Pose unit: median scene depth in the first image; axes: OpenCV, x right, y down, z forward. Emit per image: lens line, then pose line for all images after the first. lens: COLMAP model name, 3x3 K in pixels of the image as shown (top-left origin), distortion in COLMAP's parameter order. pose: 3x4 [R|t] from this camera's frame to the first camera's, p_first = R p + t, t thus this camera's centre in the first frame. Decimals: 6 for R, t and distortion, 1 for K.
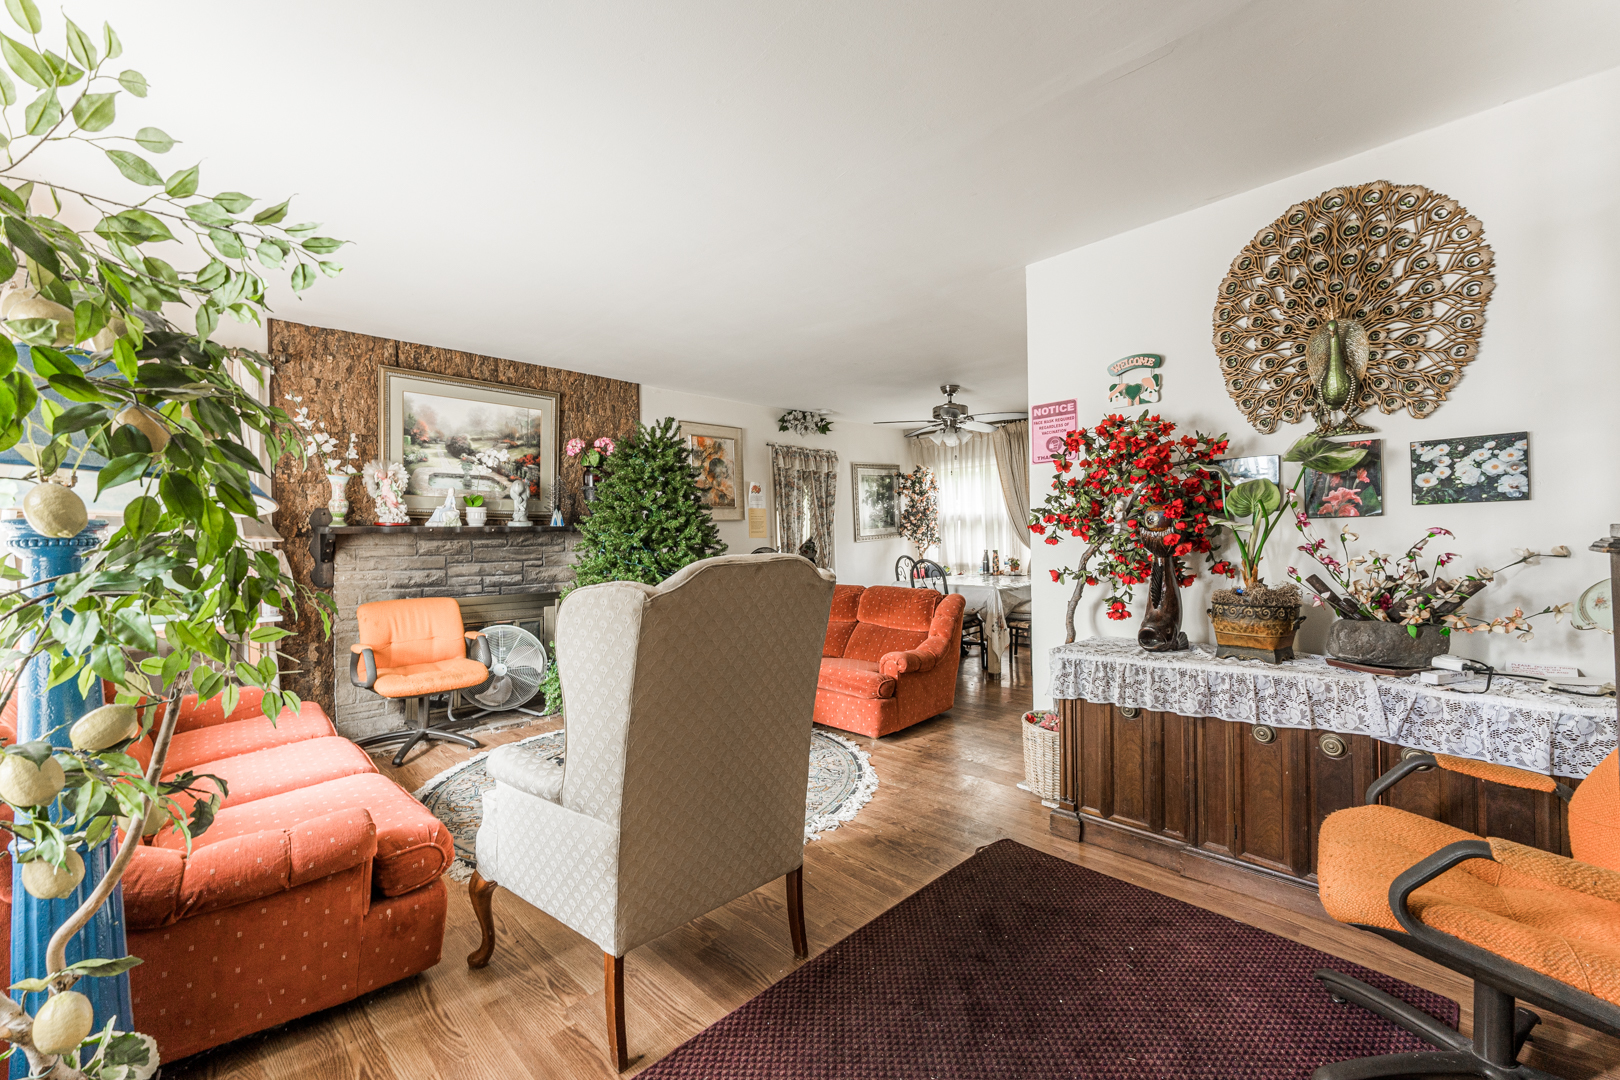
lens RADIAL K [[646.0, 0, 810.0], [0, 646.0, 540.0], [0, 0, 1]] dist [0.000238, 0.000024]
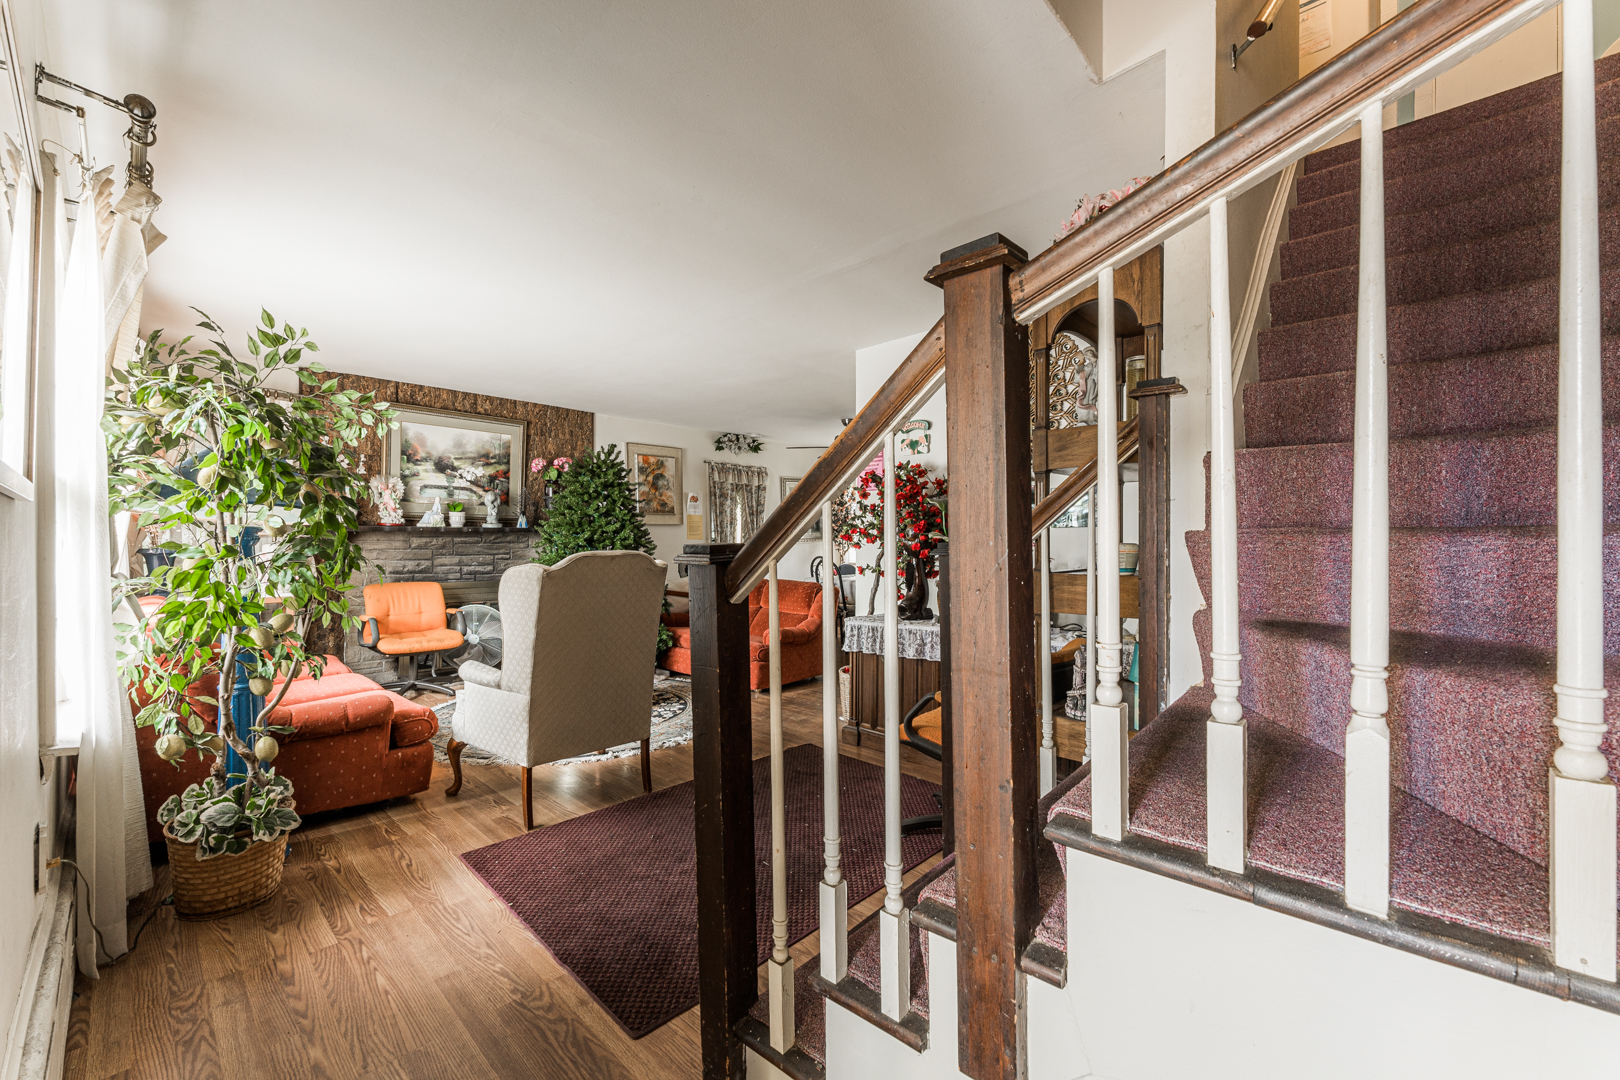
lens RADIAL K [[636.9, 0, 810.0], [0, 636.9, 540.0], [0, 0, 1]] dist [-0.000800, 0.000020]
pose [[0.999466, 0.017671, 0.027503, 0.147991], [-0.017615, 0.999842, -0.002274, -0.004793], [-0.027539, 0.001788, 0.999619, -0.279666]]
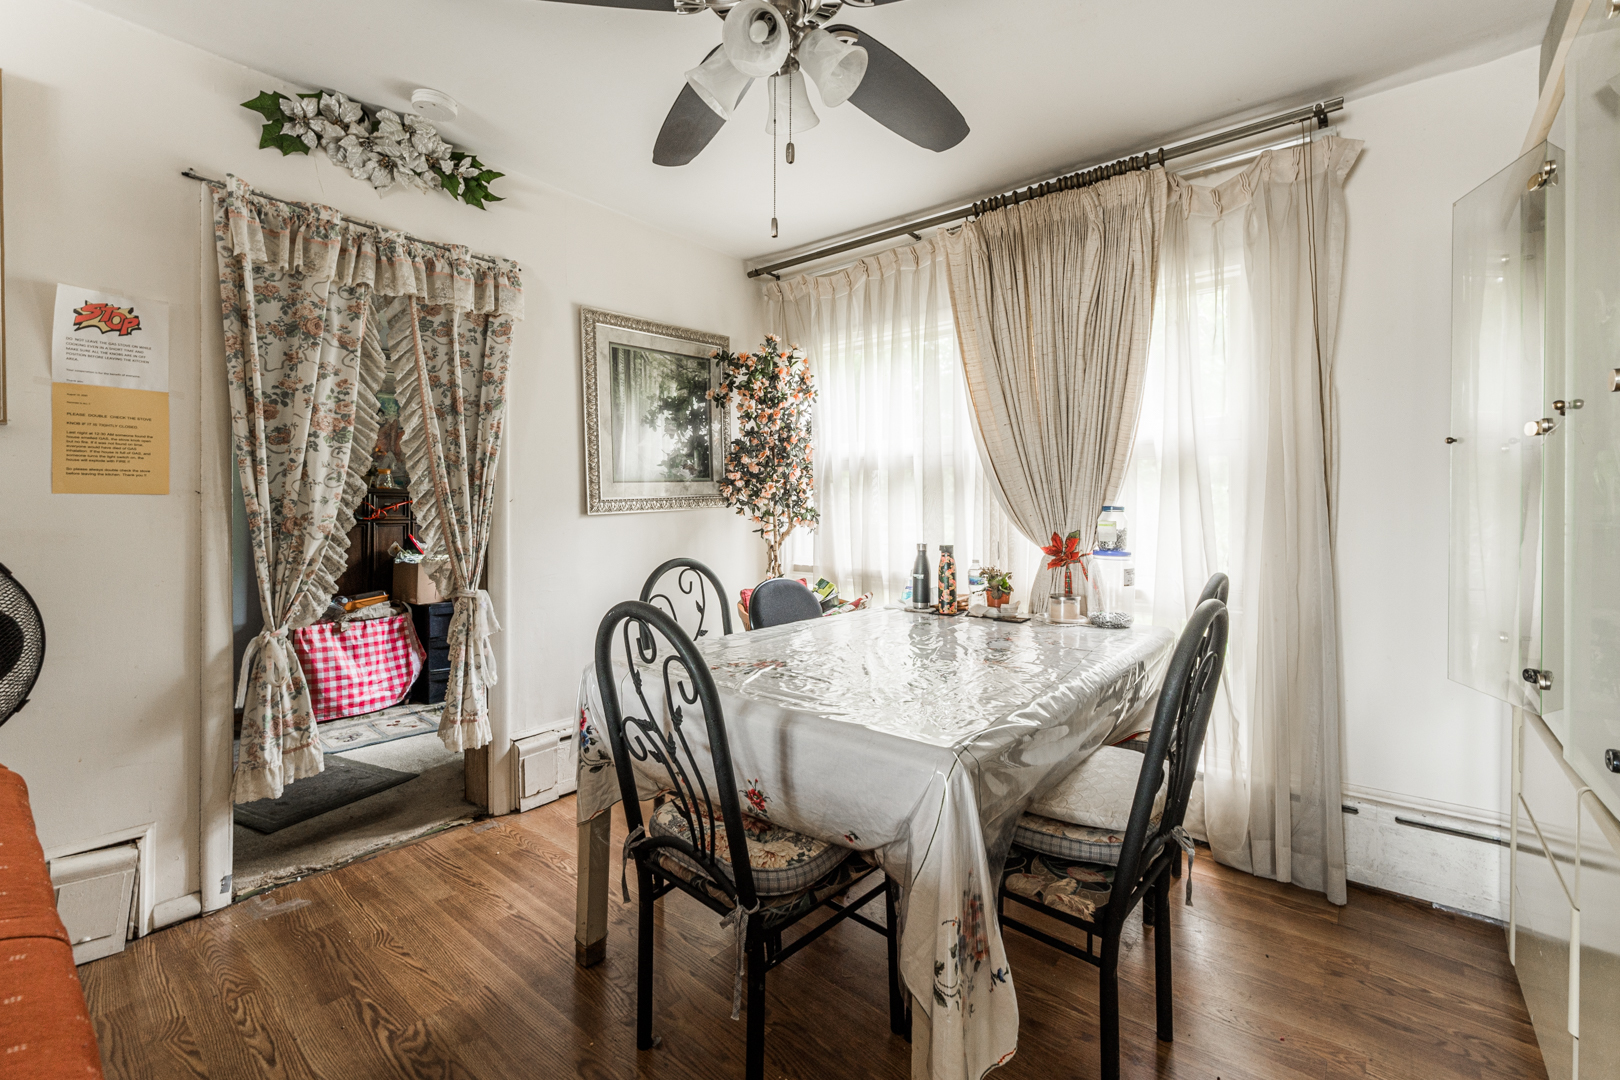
lens RADIAL K [[701.0, 0, 803.0], [0, 701.0, 503.1], [0, 0, 1]] dist [0.000597, 0.000191]
pose [[0.995956, 0.022500, 0.086976, 0.274769], [-0.021543, 0.999697, -0.011928, -0.003754], [-0.087218, 0.010006, 0.996139, 0.984572]]
